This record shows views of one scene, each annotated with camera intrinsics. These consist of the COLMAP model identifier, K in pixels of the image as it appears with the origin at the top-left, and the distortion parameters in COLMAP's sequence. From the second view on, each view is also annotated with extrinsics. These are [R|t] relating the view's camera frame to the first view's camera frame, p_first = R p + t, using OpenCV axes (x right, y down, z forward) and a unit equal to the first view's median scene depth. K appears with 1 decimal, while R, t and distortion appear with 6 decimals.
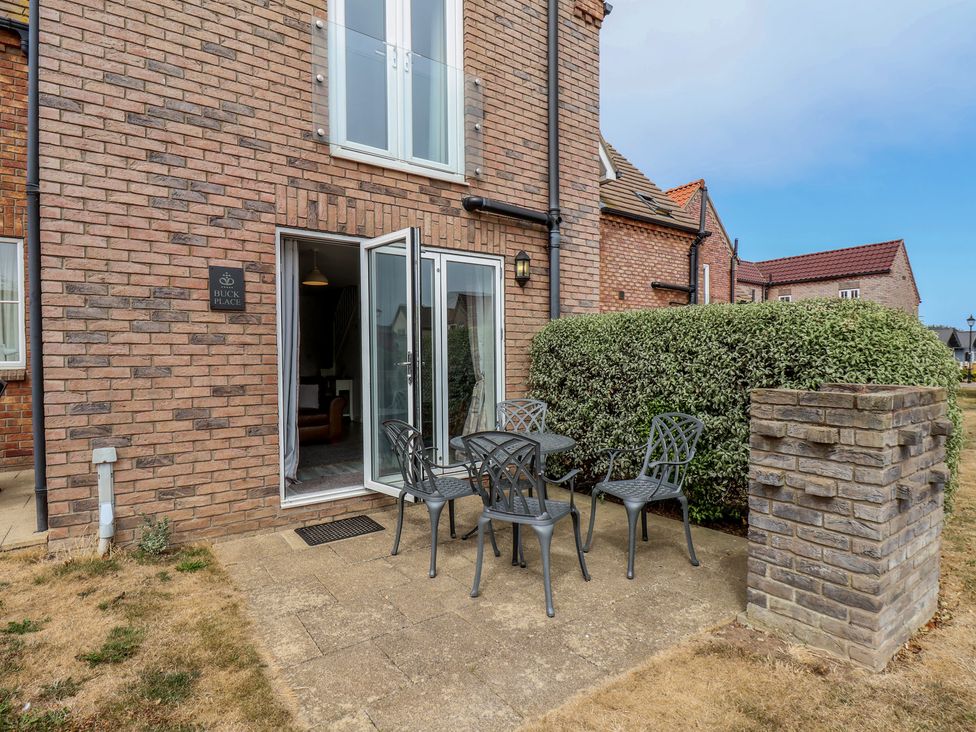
lens RADIAL K [[513.9, 0, 484.8], [0, 513.9, 367.3], [0, 0, 1]] dist [0.004180, -0.013831]
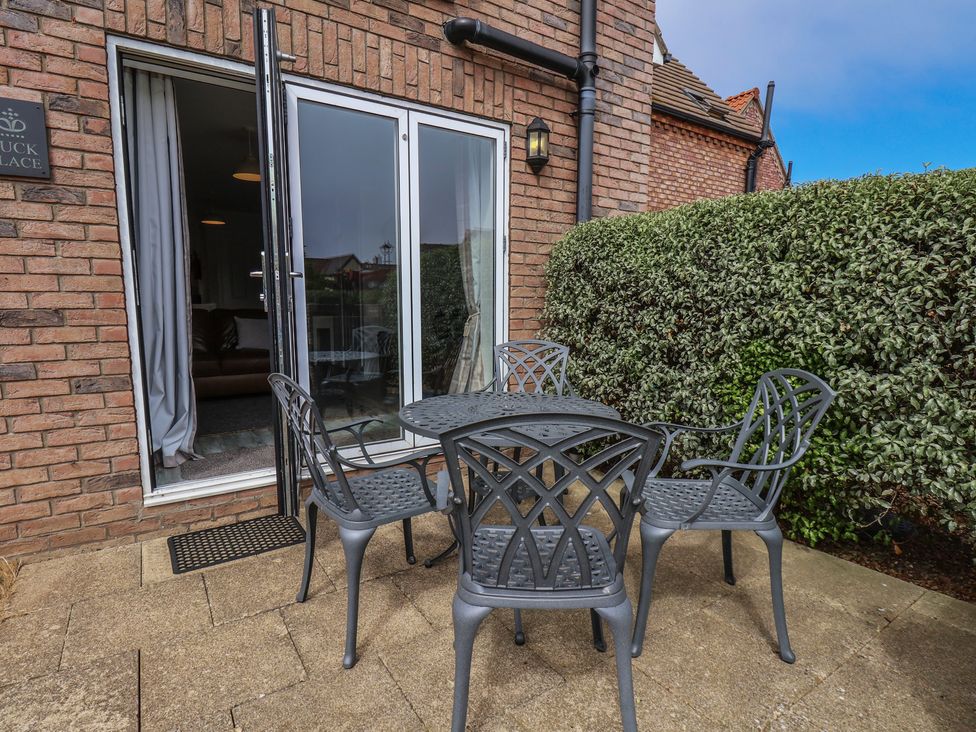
lens RADIAL K [[513.9, 0, 484.8], [0, 513.9, 367.3], [0, 0, 1]] dist [0.004180, -0.013831]
pose [[0.999281, 0.015613, -0.034545, 0.039497], [-0.011749, 0.993931, 0.109375, 0.027466], [0.036043, -0.108891, 0.993400, 0.371387]]
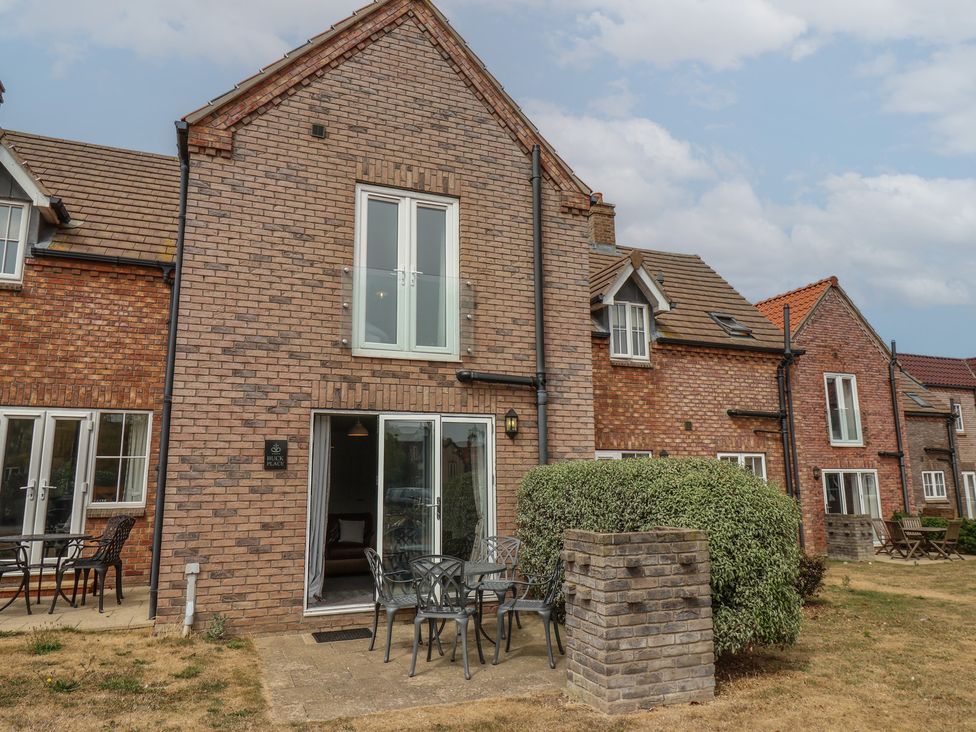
lens RADIAL K [[660.7, 0, 488.0], [0, 660.7, 366.0], [0, 0, 1]] dist [0.008098, -0.001806]
pose [[0.972833, -0.042071, -0.227651, 0.459297], [-0.002708, 0.981214, -0.192903, -0.033231], [0.231490, 0.188279, 0.954444, -0.618084]]
